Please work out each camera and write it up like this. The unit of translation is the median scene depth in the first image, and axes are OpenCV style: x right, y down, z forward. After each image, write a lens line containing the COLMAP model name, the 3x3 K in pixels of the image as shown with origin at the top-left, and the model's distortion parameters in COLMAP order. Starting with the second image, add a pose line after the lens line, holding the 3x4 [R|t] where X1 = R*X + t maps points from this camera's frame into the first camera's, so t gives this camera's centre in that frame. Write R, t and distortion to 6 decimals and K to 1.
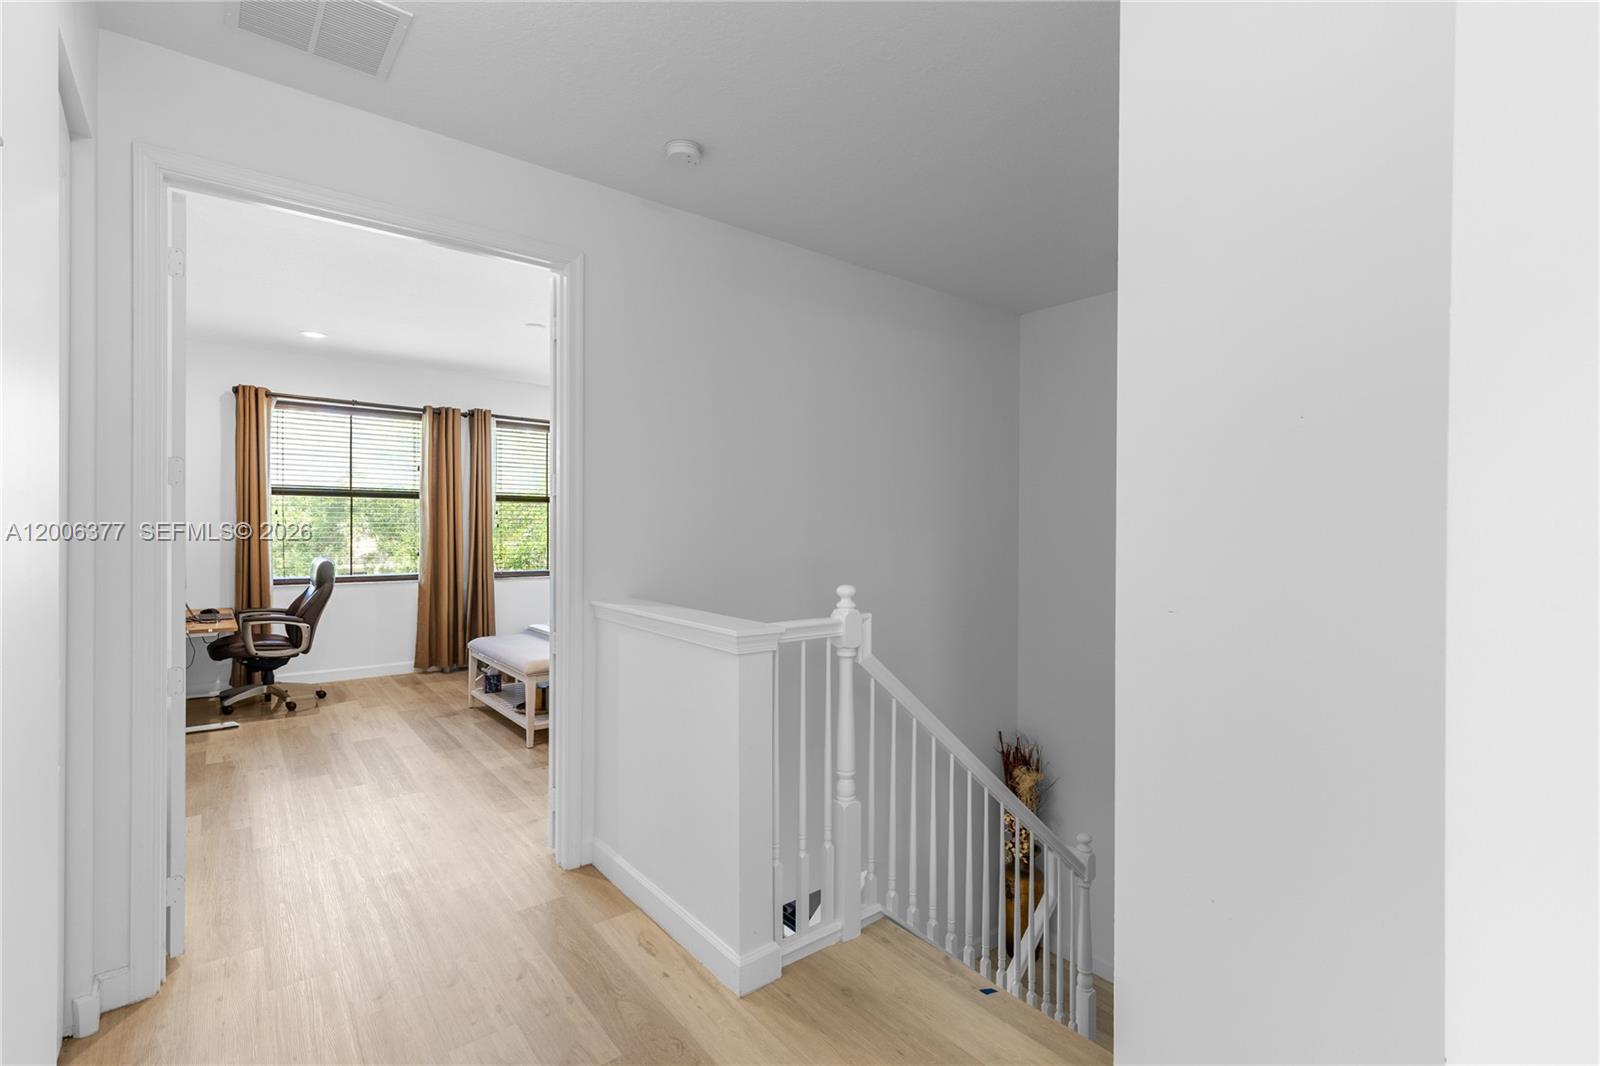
lens RADIAL K [[726.0, 0, 797.3], [0, 726.0, 529.5], [0, 0, 1]] dist [-0.001658, -0.000458]
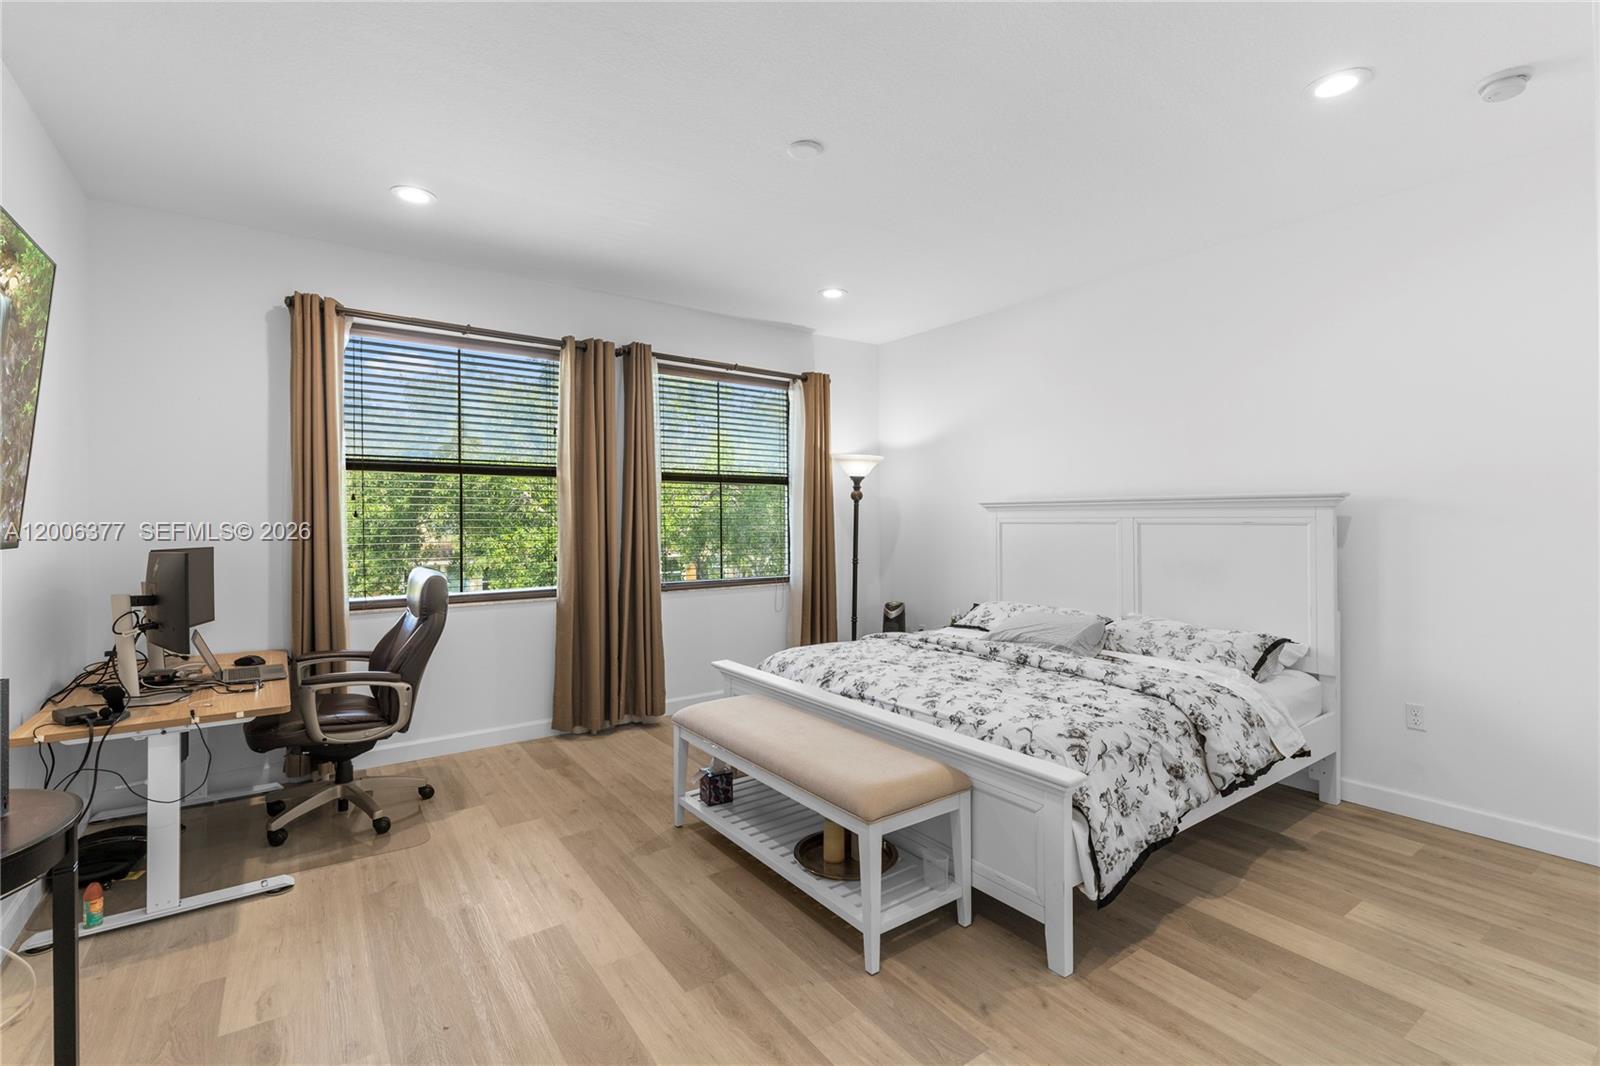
lens RADIAL K [[726.0, 0, 800.9], [0, 726.0, 522.5], [0, 0, 1]] dist [-0.001658, -0.000458]
pose [[0.998140, -0.007829, -0.060464, -0.304819], [0.007724, 0.999968, -0.001978, 0.003494], [0.060477, 0.001507, 0.998168, 0.411242]]
